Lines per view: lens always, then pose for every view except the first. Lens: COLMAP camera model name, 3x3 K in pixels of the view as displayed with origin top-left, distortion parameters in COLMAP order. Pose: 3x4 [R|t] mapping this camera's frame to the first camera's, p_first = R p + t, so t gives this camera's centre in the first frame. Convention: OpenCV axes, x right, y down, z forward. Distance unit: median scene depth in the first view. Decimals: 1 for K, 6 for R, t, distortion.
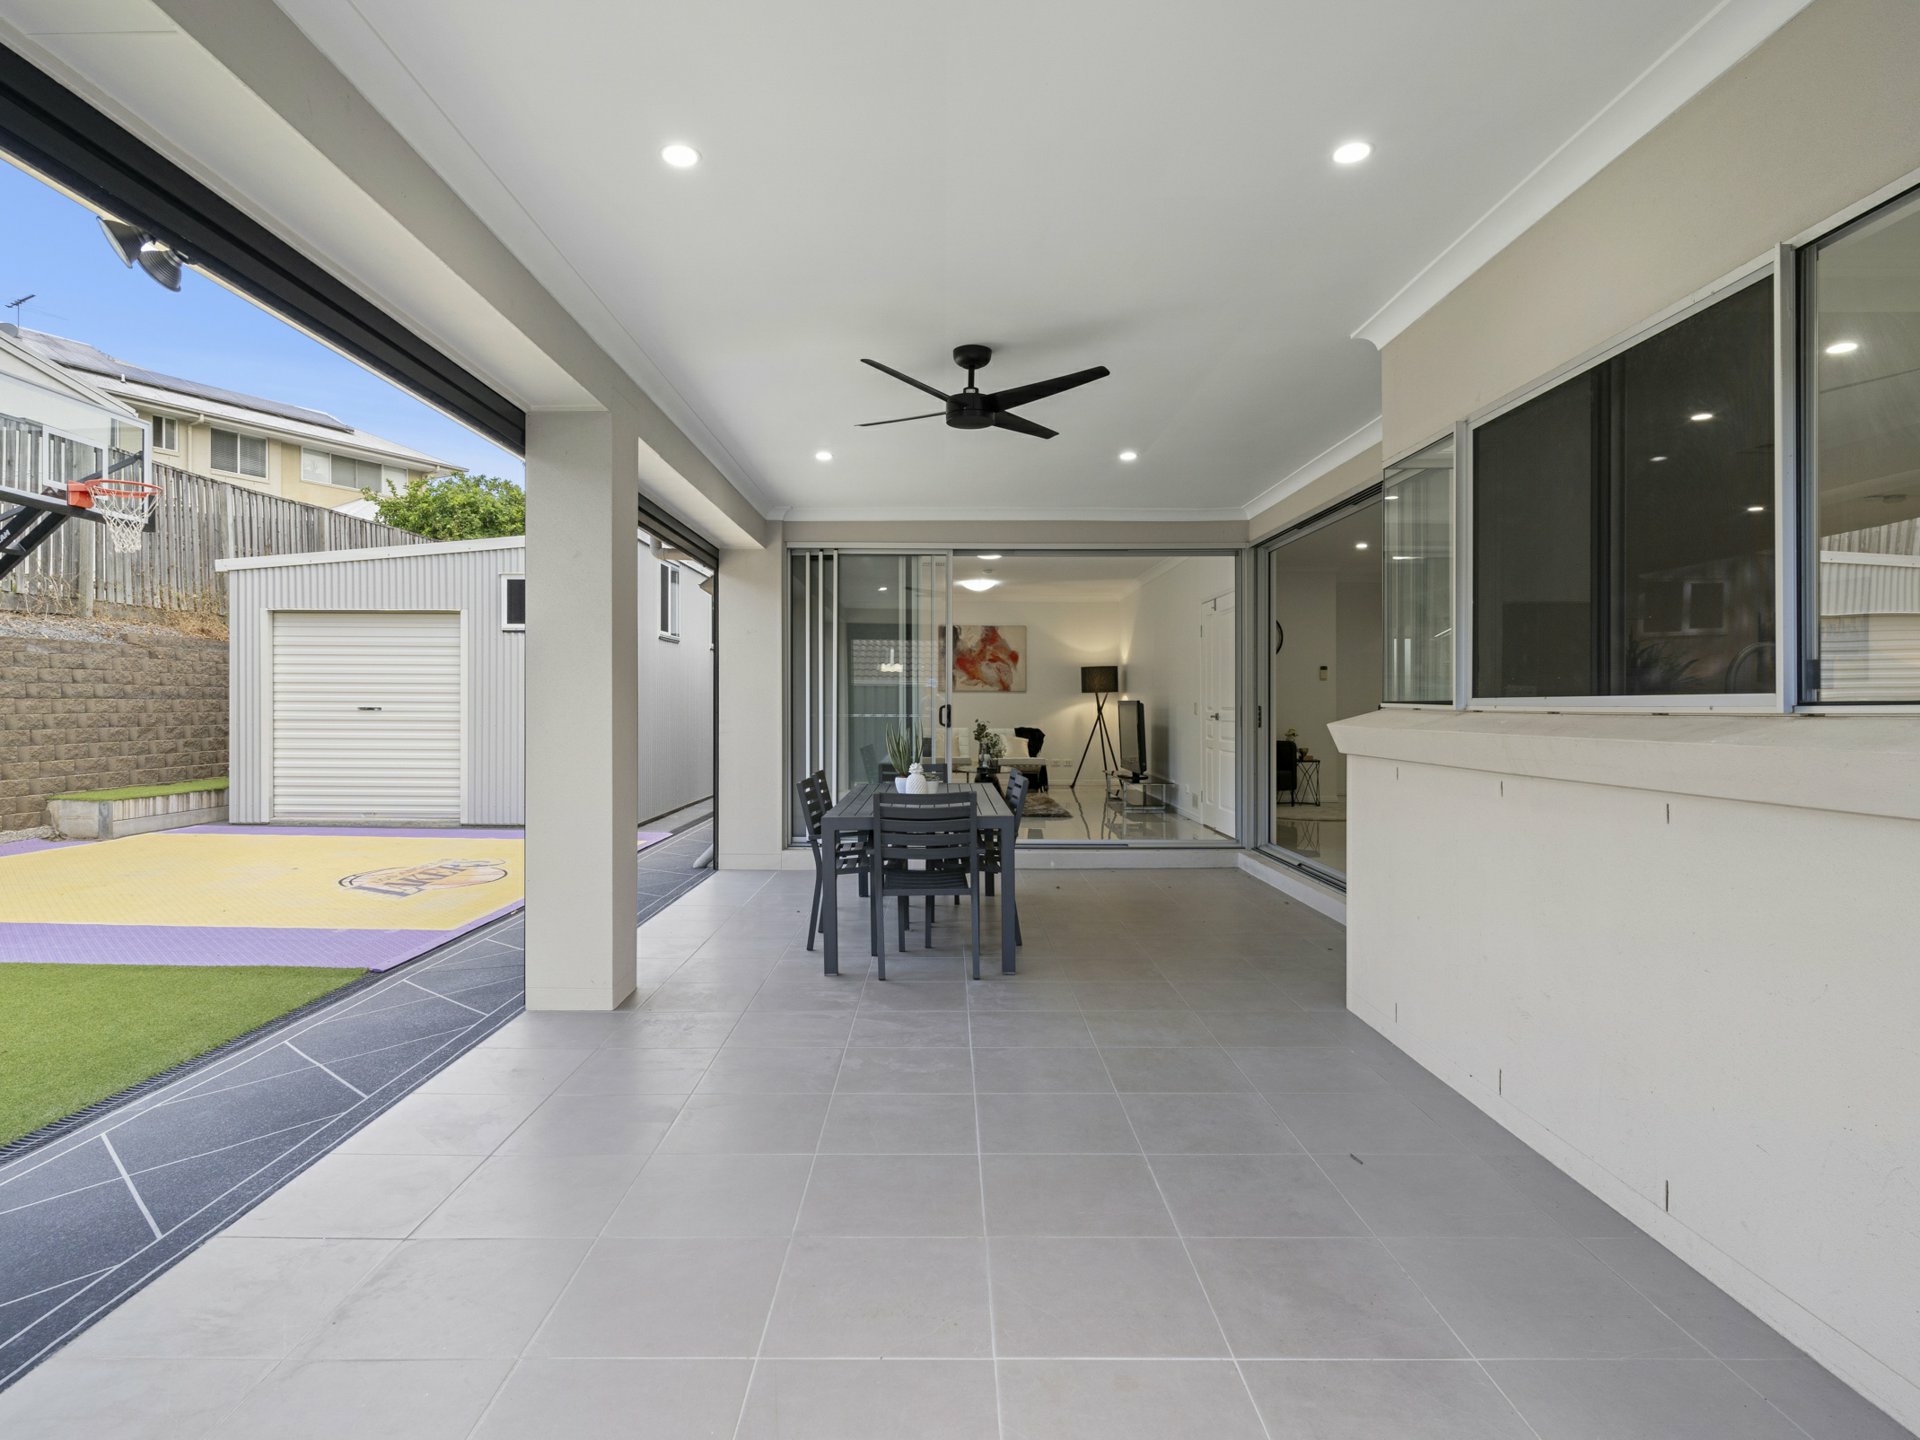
lens RADIAL K [[1034.3, 0, 954.7], [0, 1034.3, 714.0], [0, 0, 1]] dist [-0.003939, 0.000203]
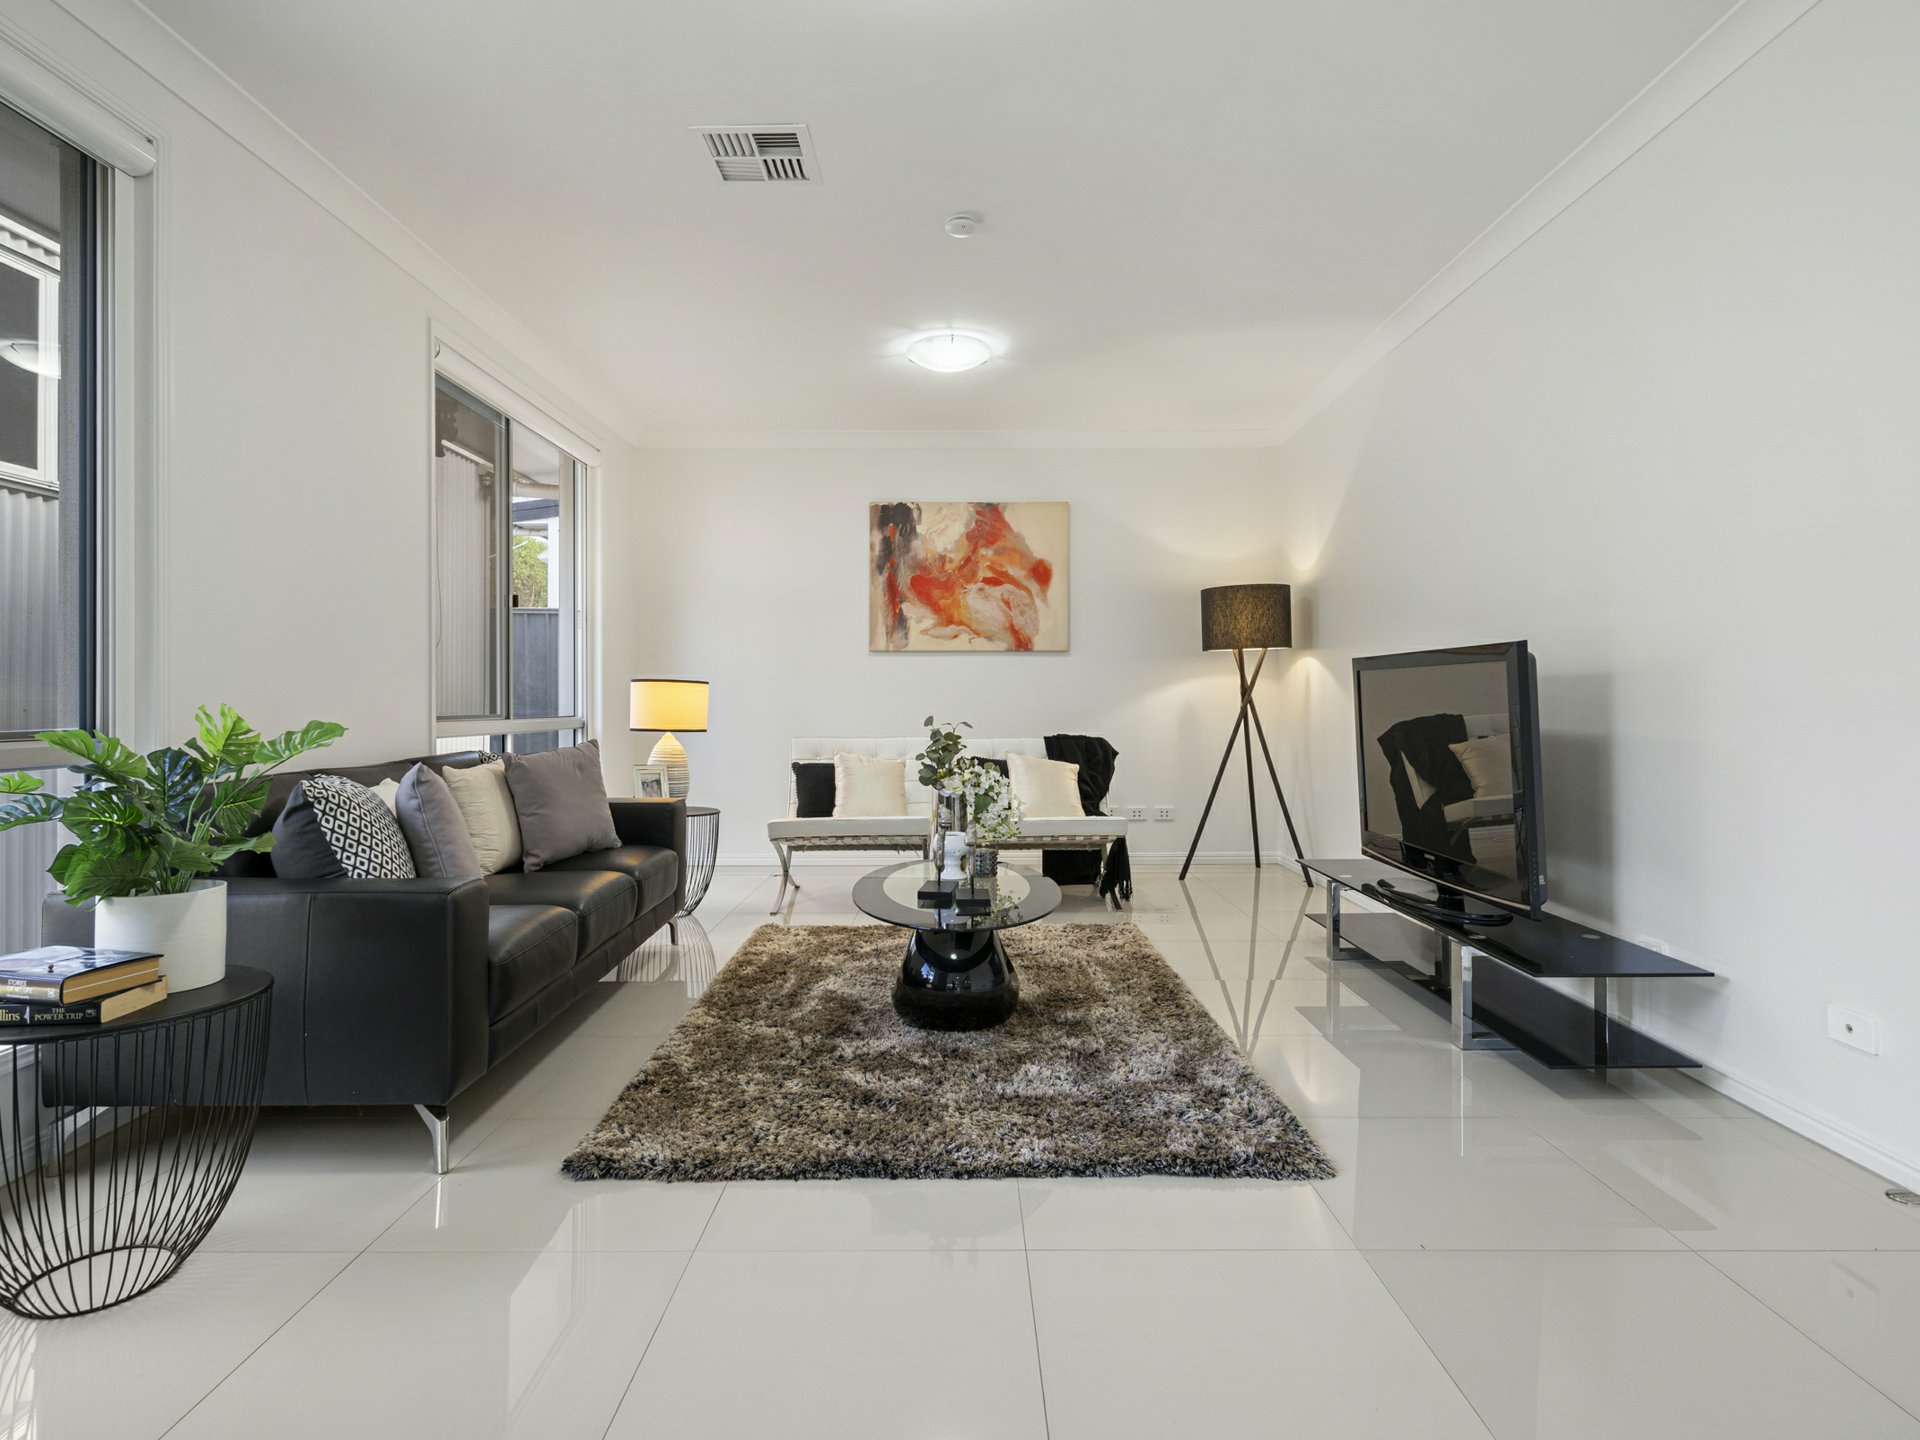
lens RADIAL K [[1034.3, 0, 961.9], [0, 1034.3, 716.0], [0, 0, 1]] dist [-0.003939, 0.000203]
pose [[0.999731, -0.007277, -0.022042, 0.033954], [0.007507, 0.999918, 0.010380, 0.000819], [0.021964, -0.010543, 0.999703, 0.577518]]
